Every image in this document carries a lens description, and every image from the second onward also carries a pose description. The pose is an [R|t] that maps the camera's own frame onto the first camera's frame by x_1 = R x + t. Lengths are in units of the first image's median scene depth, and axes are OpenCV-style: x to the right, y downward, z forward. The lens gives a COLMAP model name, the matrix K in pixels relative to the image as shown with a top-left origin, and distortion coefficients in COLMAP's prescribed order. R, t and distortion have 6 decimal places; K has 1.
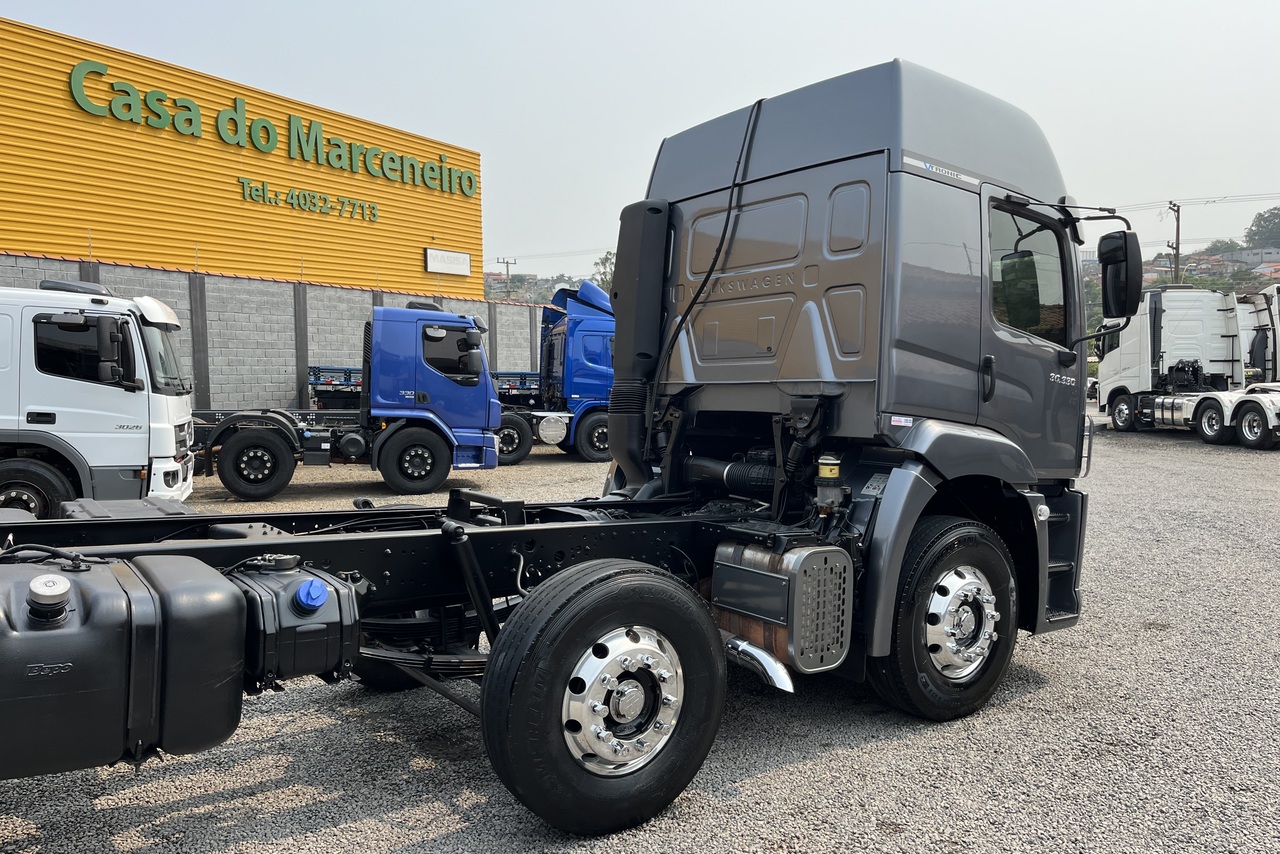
lens RADIAL K [[971.6, 0, 640.0], [0, 971.6, 427.0], [0, 0, 1]] dist [-0.007265, -0.004855]
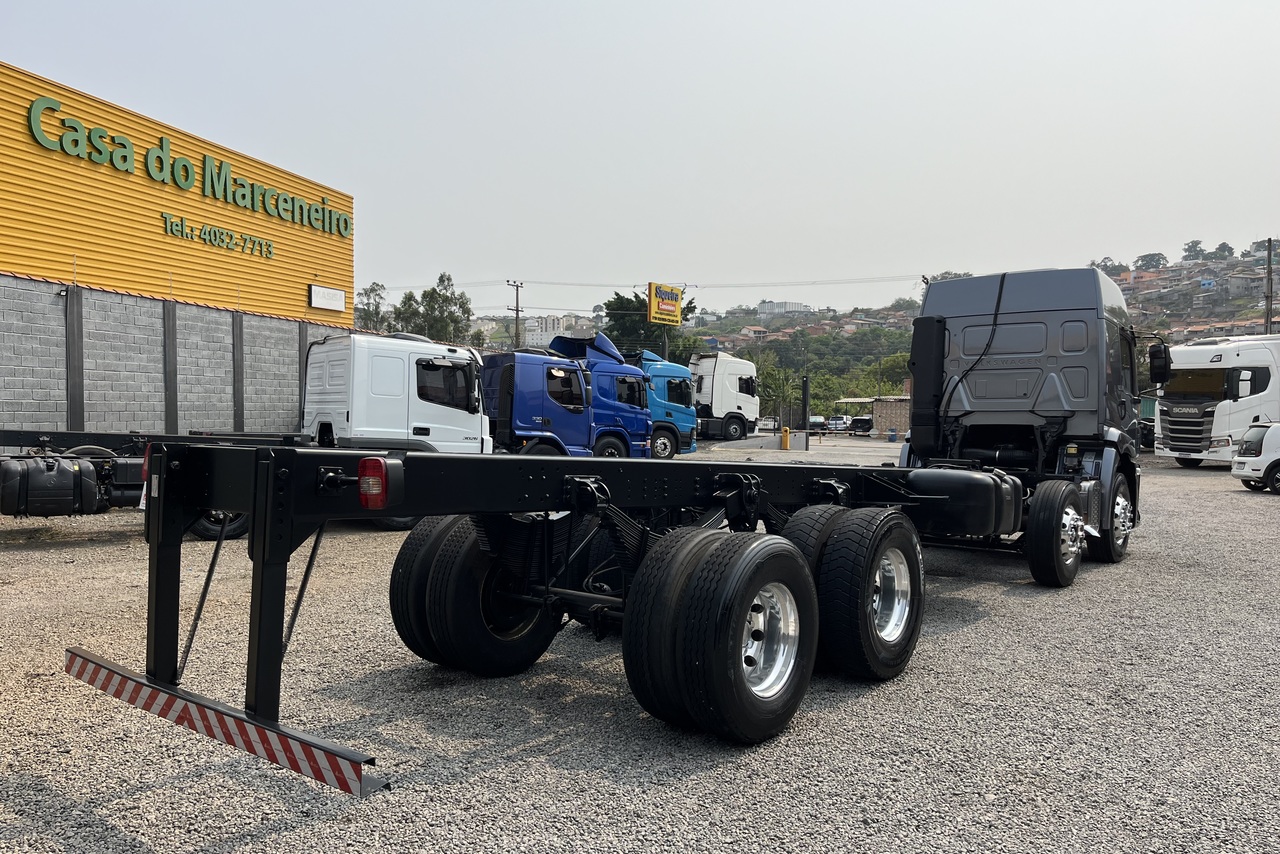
lens RADIAL K [[956.4, 0, 637.8], [0, 956.4, 416.5], [0, 0, 1]] dist [0.049666, -0.066075]
pose [[0.967305, 0.009654, 0.253433, -0.202475], [0.001922, 0.998968, -0.045389, 0.010132], [-0.253609, 0.044392, 0.966288, -0.134567]]
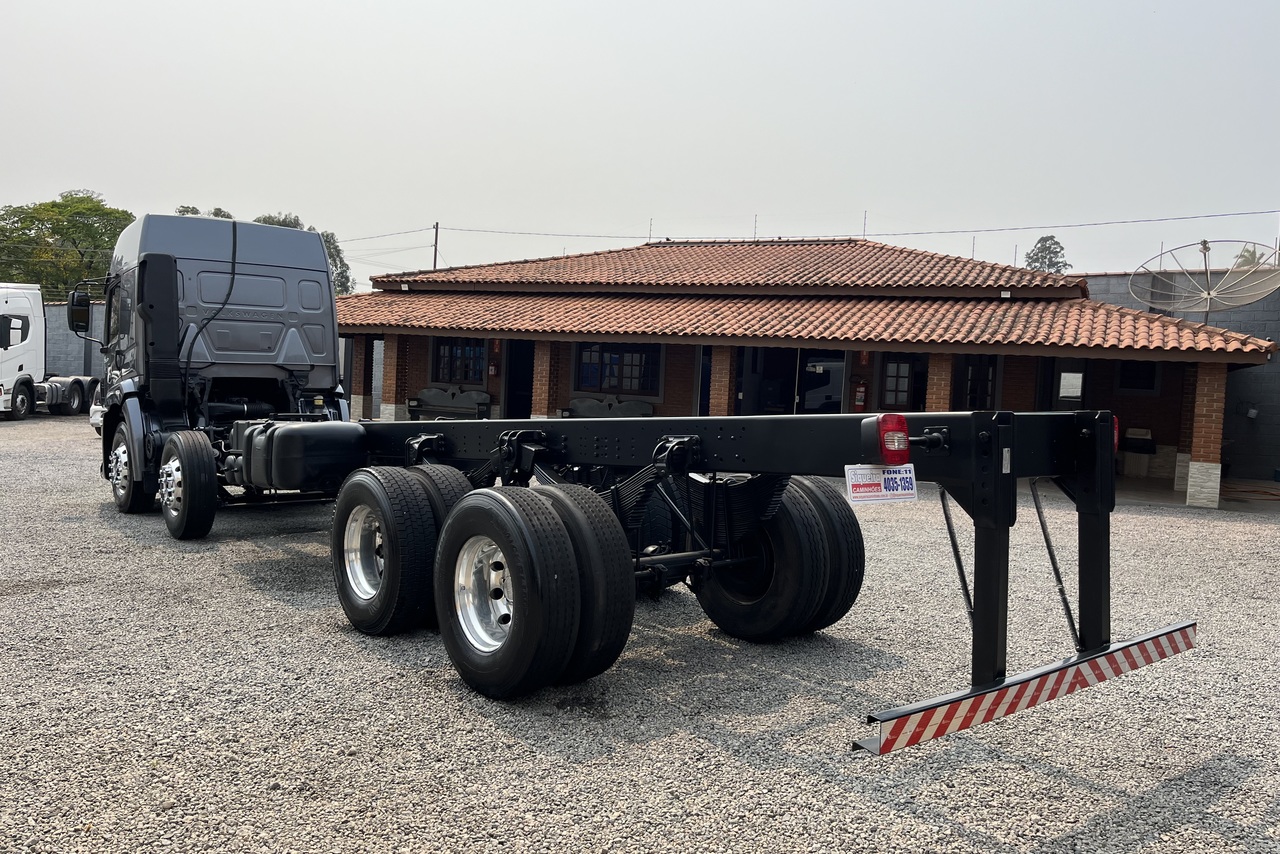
lens RADIAL K [[956.4, 0, 637.8], [0, 956.4, 416.5], [0, 0, 1]] dist [0.049666, -0.066075]
pose [[-0.021851, -0.033070, 0.999214, -0.334899], [0.028123, 0.999037, 0.033679, 0.003691], [-0.999366, 0.028837, -0.020899, 0.041022]]
